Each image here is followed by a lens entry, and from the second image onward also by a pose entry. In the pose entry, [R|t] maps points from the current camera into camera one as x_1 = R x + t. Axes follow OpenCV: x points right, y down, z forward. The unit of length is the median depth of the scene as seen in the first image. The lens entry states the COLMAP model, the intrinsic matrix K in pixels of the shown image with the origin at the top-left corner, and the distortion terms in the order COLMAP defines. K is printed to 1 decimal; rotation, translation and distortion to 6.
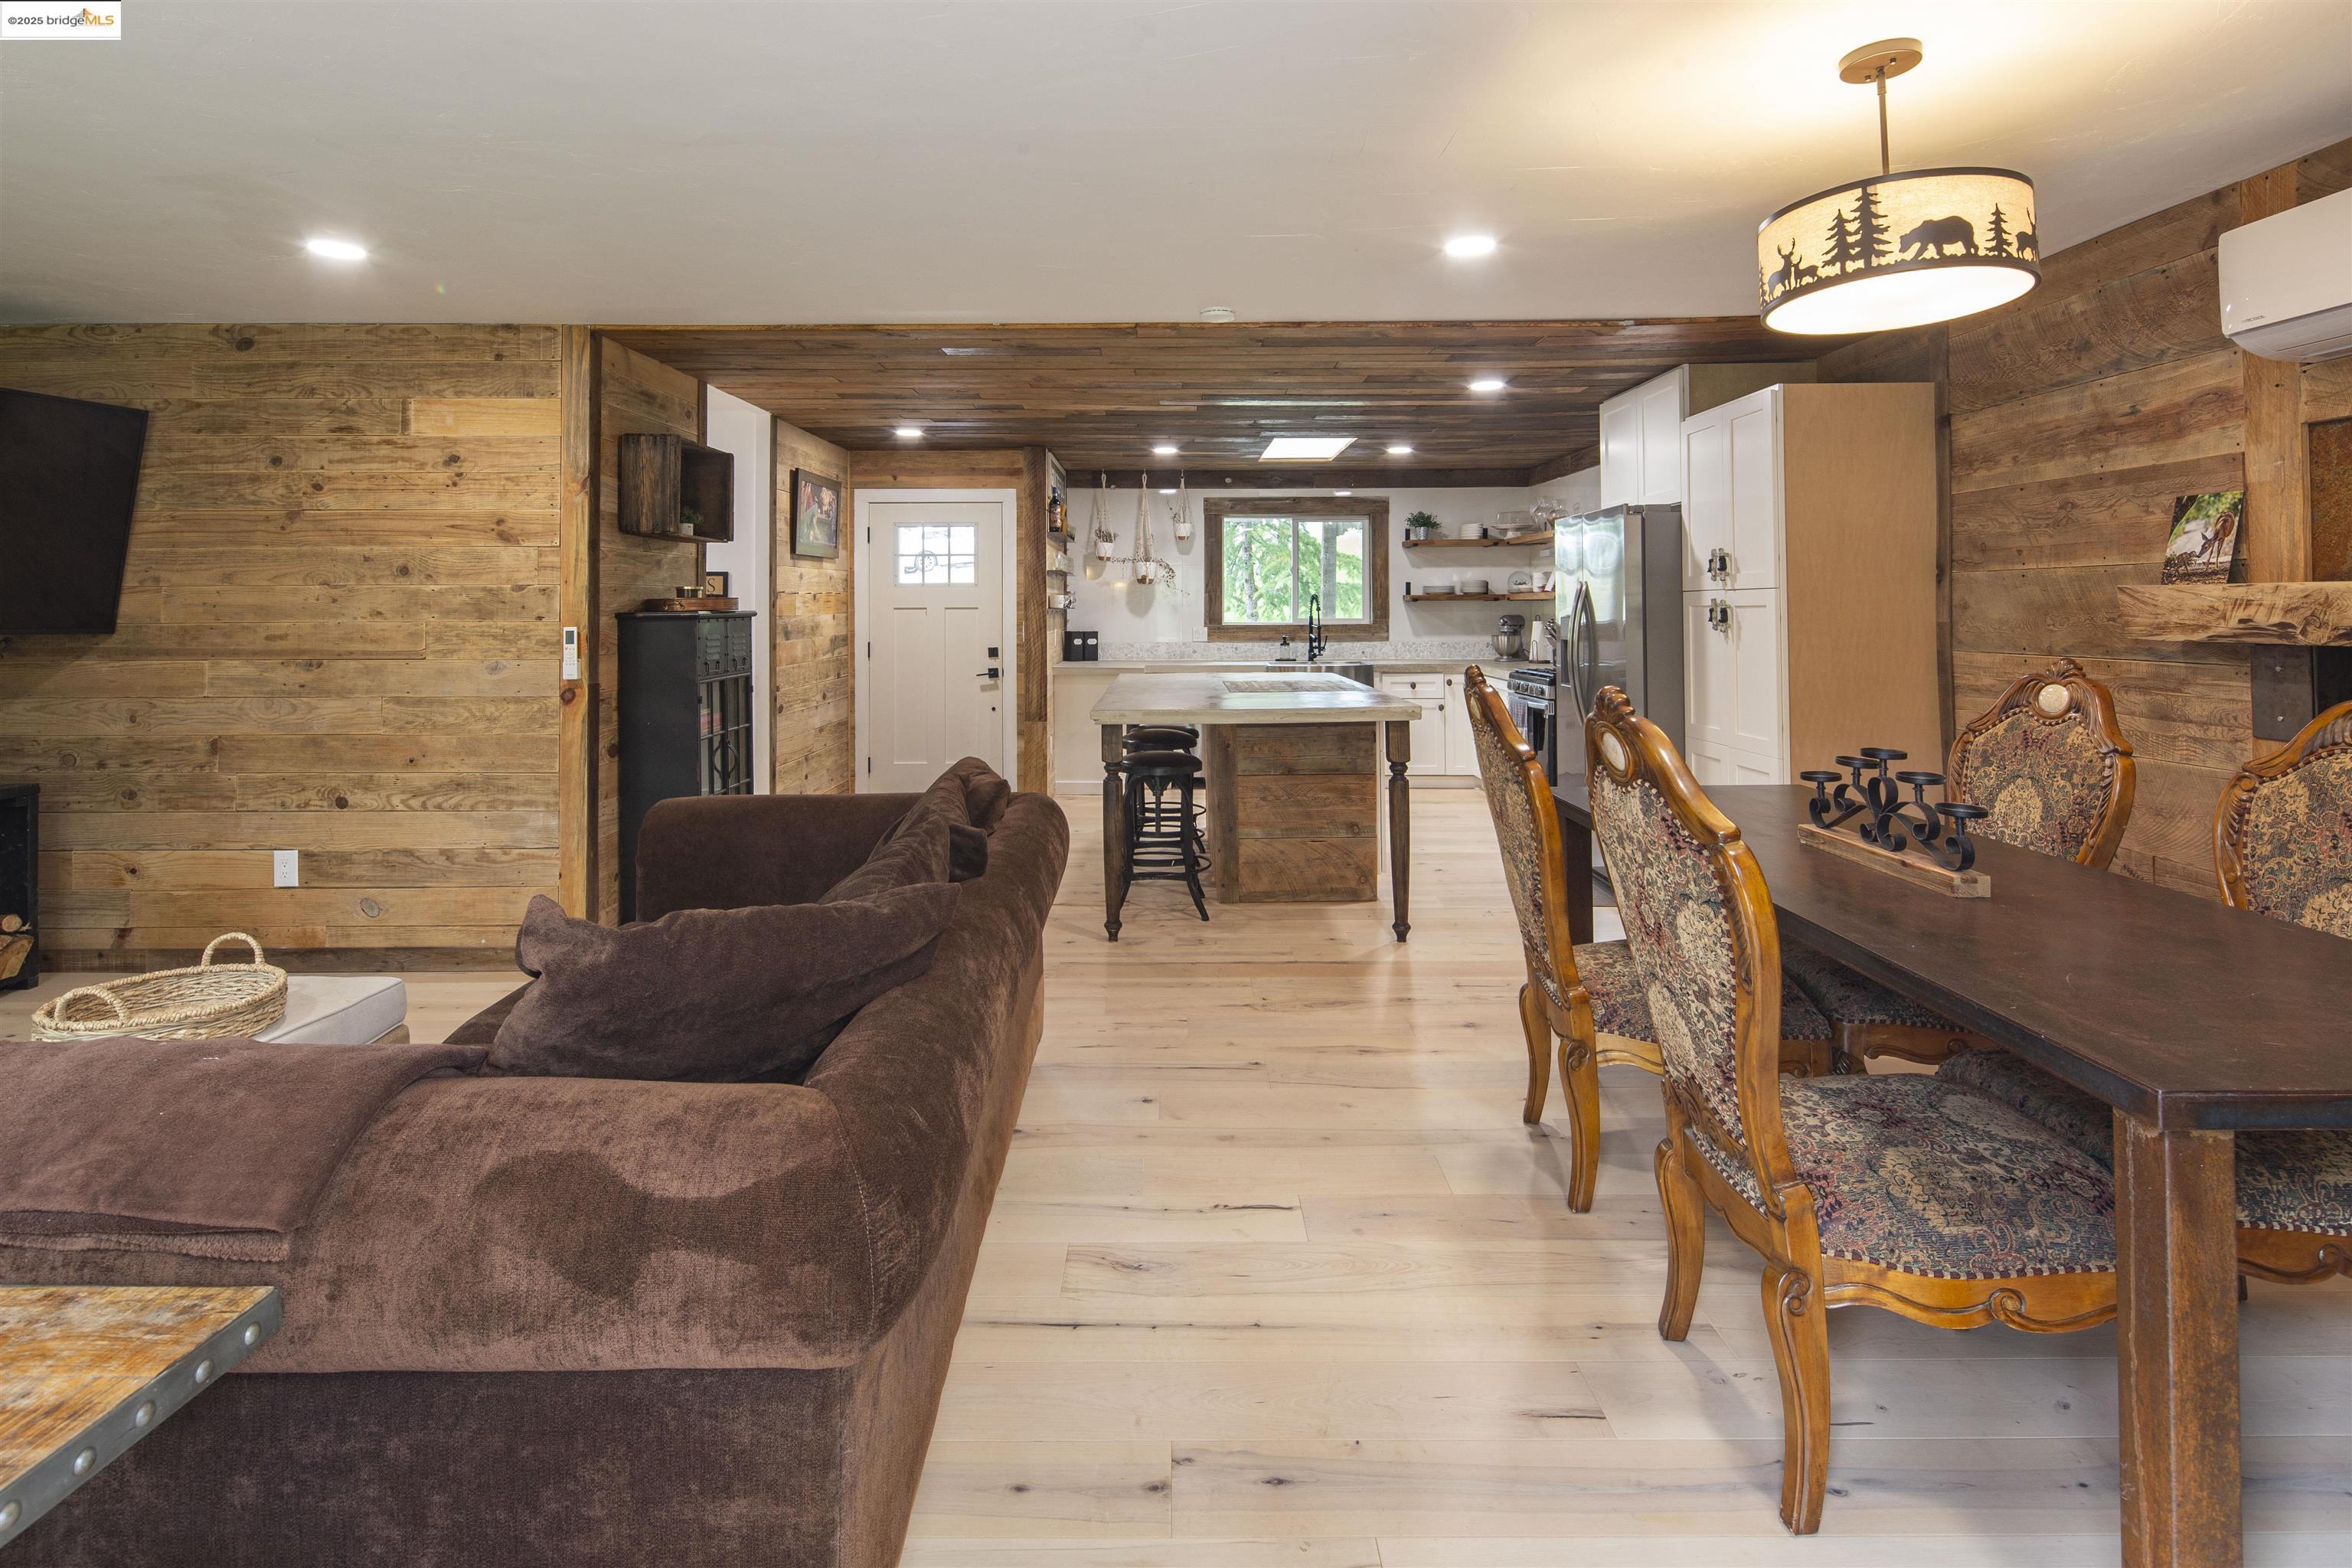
lens RADIAL K [[1197.9, 0, 1176.0], [0, 1197.9, 784.0], [0, 0, 1]] dist [-0.000431, -0.000007]
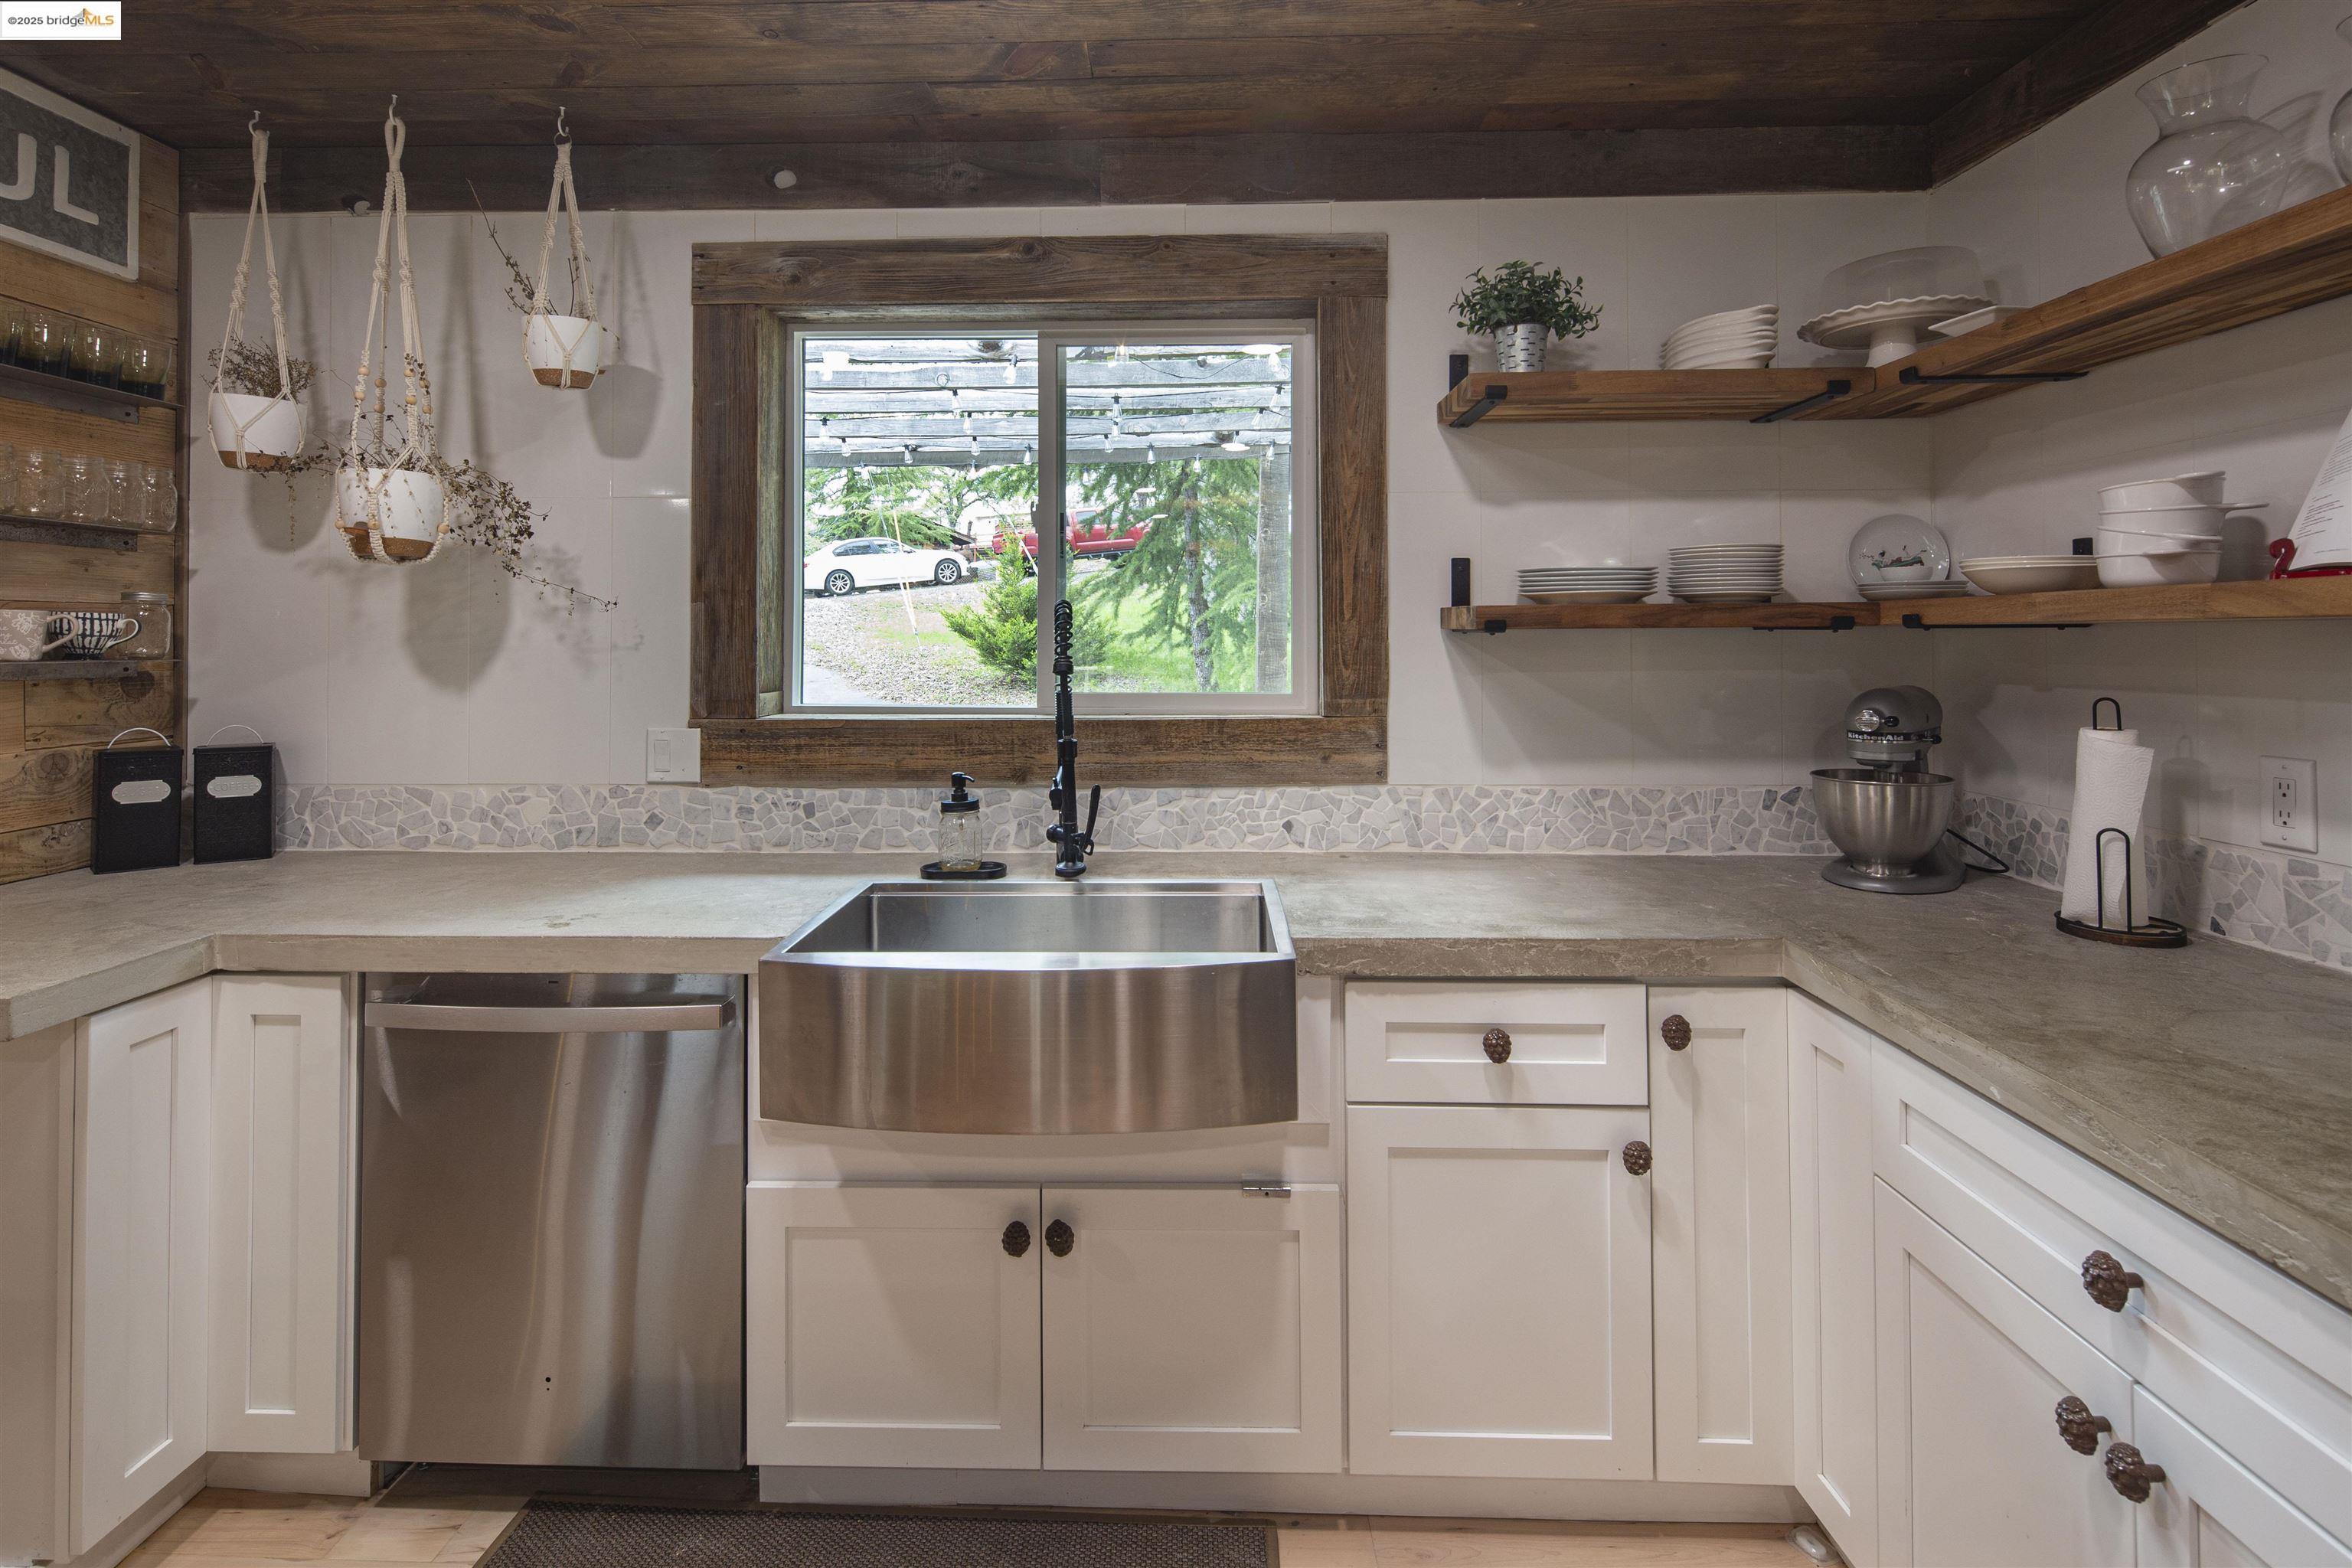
lens RADIAL K [[1171.5, 0, 1176.0], [0, 1171.5, 784.0], [0, 0, 1]] dist [0.001311, 0.000095]
pose [[0.999721, 0.003237, -0.023383, 0.138311], [-0.003696, 0.999800, -0.019654, -0.114354], [0.023314, 0.019735, 0.999533, 0.746455]]
